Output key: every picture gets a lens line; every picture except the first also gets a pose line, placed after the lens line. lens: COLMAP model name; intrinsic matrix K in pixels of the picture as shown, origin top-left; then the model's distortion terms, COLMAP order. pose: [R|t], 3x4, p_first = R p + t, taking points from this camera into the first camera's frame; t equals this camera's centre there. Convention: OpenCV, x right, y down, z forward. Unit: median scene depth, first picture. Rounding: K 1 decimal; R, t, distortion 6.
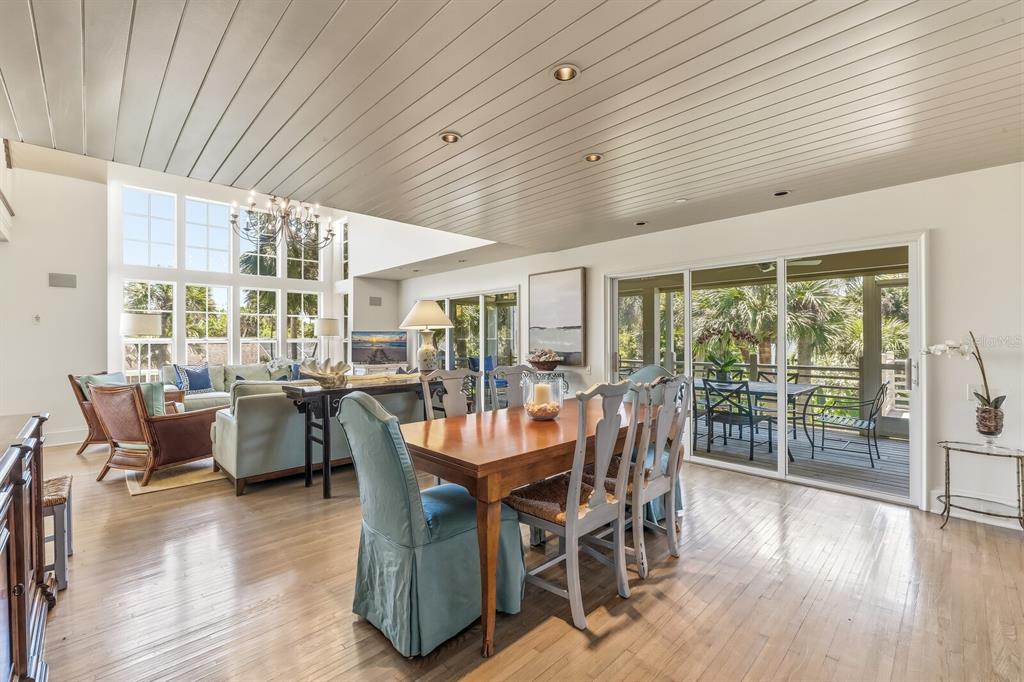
lens RADIAL K [[434.3, 0, 510.1], [0, 434.3, 339.4], [0, 0, 1]] dist [0.000811, -0.000560]
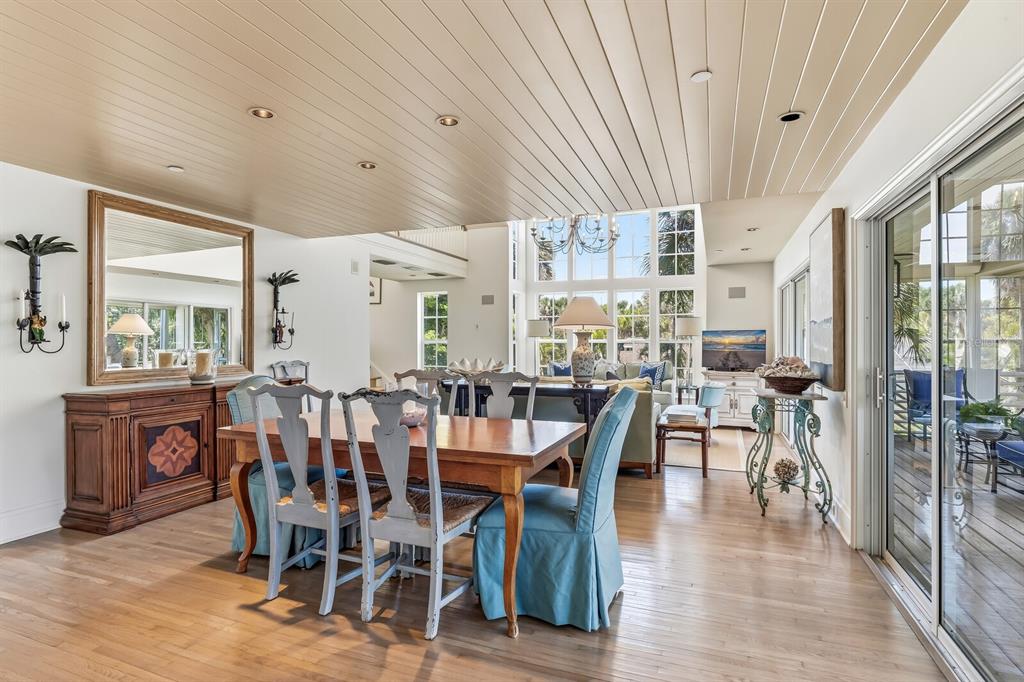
lens RADIAL K [[514.3, 0, 512.0], [0, 514.3, 341.0], [0, 0, 1]] dist [0.000425, -0.000296]
pose [[0.410715, 0.003280, -0.911758, 0.461327], [-0.001718, 0.999995, 0.002824, -0.001741], [0.911762, 0.000407, 0.410718, 0.290070]]
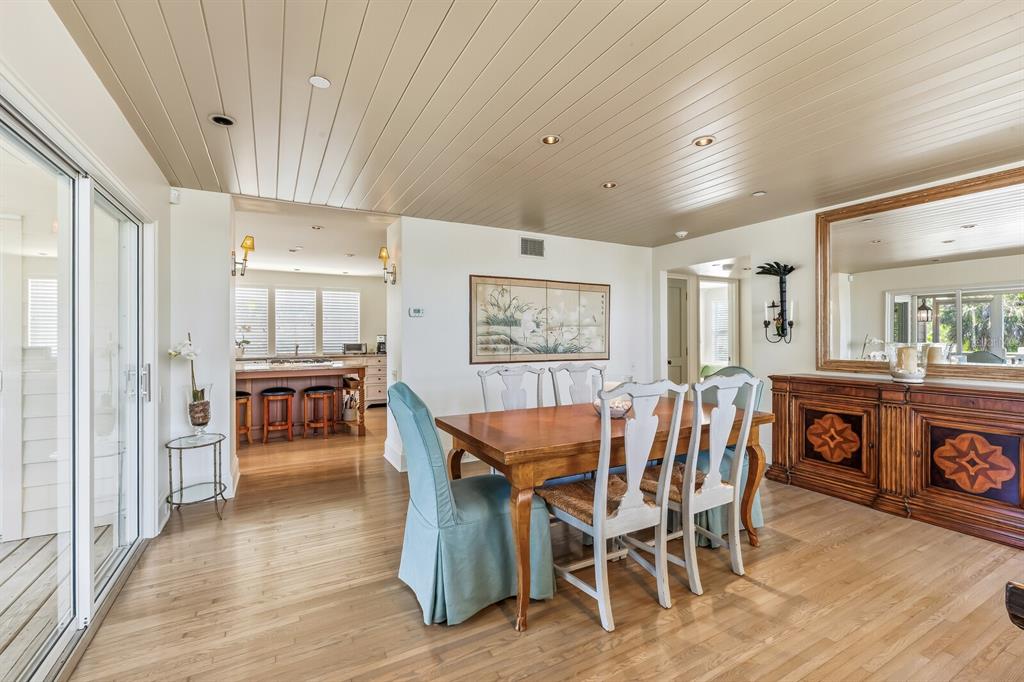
lens RADIAL K [[434.3, 0, 510.1], [0, 434.3, 339.4], [0, 0, 1]] dist [0.000811, -0.000560]
pose [[-0.960054, 0.008213, 0.279694, 0.014500], [0.008867, 0.999960, 0.001075, 0.002579], [-0.279674, 0.003512, -0.960089, 0.773625]]
